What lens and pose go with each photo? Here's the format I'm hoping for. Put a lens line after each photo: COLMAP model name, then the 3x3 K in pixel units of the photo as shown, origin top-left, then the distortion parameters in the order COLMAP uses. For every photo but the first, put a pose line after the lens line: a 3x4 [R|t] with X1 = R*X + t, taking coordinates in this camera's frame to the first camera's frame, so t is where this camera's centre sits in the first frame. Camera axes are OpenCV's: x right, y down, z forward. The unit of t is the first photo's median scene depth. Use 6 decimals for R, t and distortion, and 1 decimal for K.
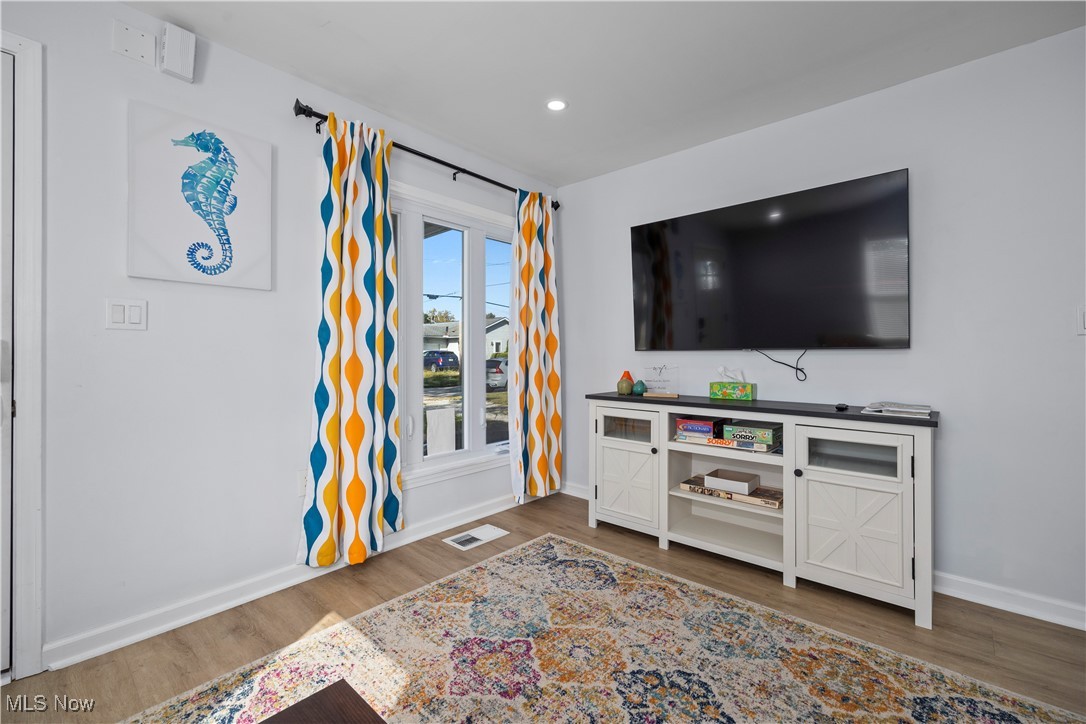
lens RADIAL K [[461.2, 0, 517.4], [0, 461.2, 356.0], [0, 0, 1]] dist [0.005758, -0.000955]
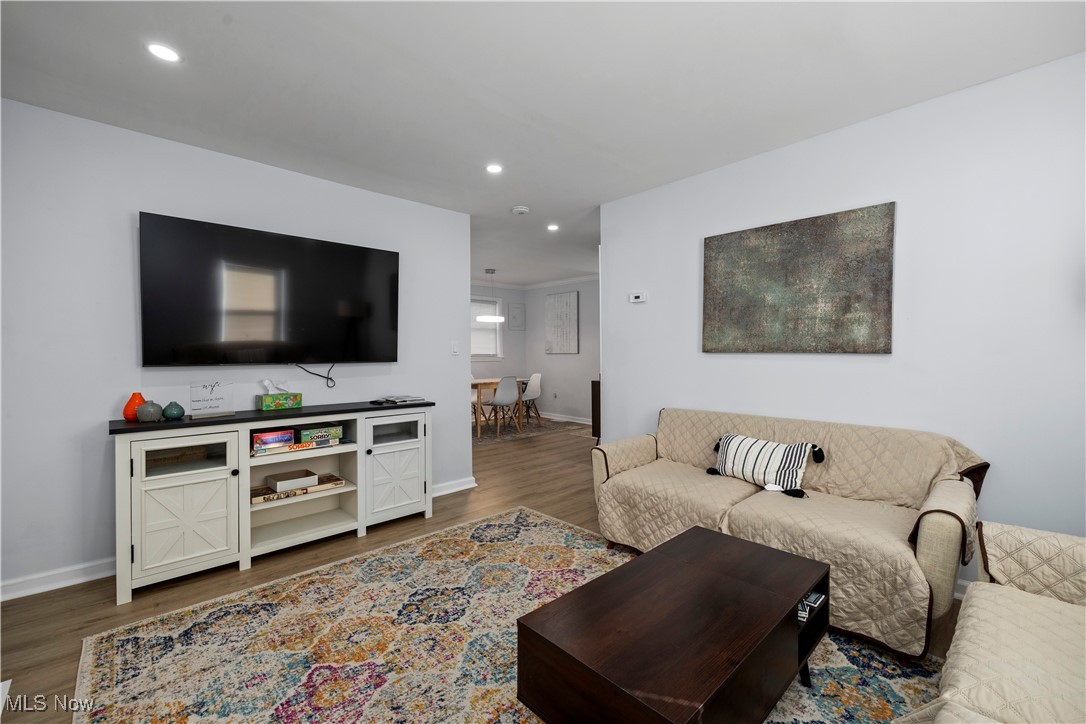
lens RADIAL K [[461.2, 0, 559.9], [0, 461.2, 362.5], [0, 0, 1]] dist [0.005758, -0.000955]
pose [[0.047528, -0.022414, 0.998618, -0.701794], [0.008082, 0.999724, 0.022054, -0.042062], [-0.998837, 0.007023, 0.047696, 0.321021]]
